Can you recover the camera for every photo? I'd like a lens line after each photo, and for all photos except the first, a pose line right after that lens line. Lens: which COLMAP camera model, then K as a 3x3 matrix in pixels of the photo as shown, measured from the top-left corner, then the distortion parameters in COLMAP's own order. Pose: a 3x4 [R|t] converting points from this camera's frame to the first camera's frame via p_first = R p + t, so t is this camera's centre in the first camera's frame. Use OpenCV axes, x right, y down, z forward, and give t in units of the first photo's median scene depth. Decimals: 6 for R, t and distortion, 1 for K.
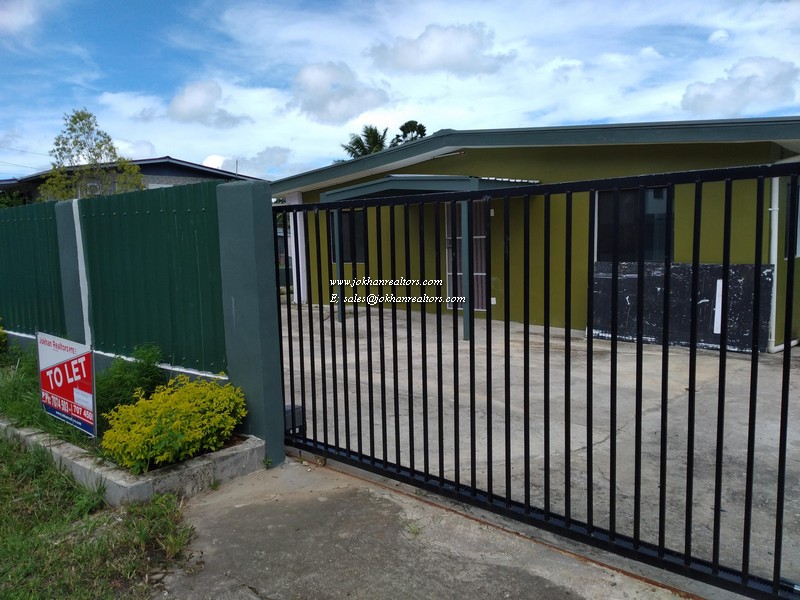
lens RADIAL K [[636.0, 0, 400.0], [0, 636.0, 300.0], [0, 0, 1]] dist [0.121756, -0.206691]
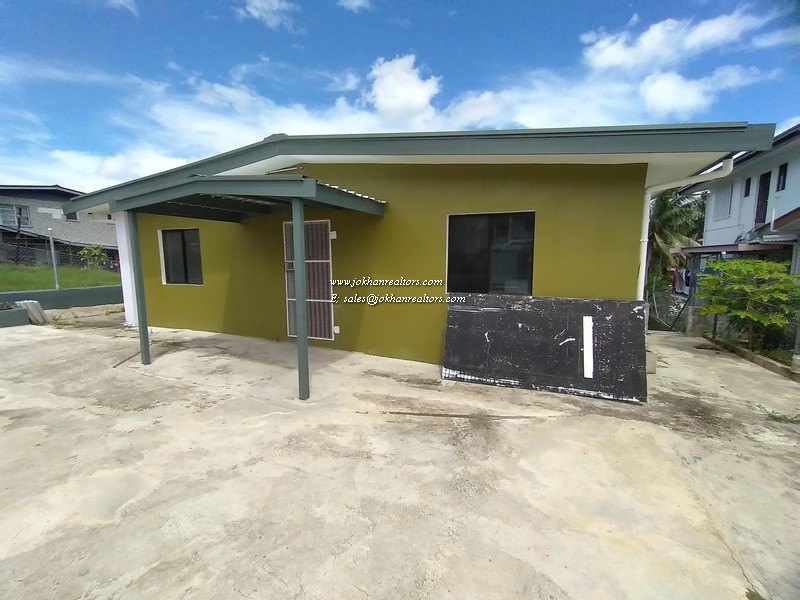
lens RADIAL K [[362.8, 0, 398.9], [0, 362.8, 303.1], [0, 0, 1]] dist [0.001468, -0.000296]
pose [[0.948767, -0.013583, 0.315684, 0.080881], [0.006135, 0.999679, 0.024575, -0.062438], [-0.315917, -0.021379, 0.948546, 0.581378]]
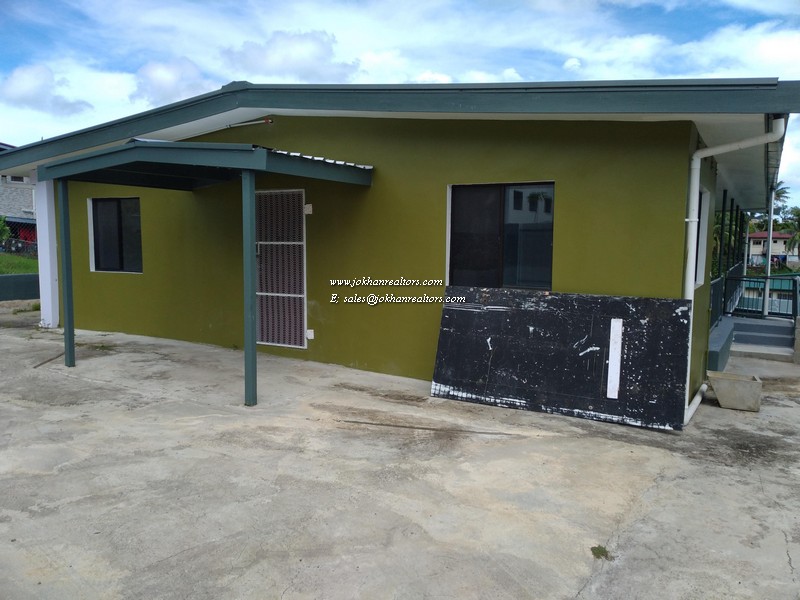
lens RADIAL K [[636.0, 0, 400.0], [0, 636.0, 300.0], [0, 0, 1]] dist [0.121756, -0.206691]
pose [[0.979367, 0.018665, 0.201227, 0.125326], [-0.017707, 0.999822, -0.006563, -0.041796], [-0.201314, 0.002865, 0.979523, 0.359867]]
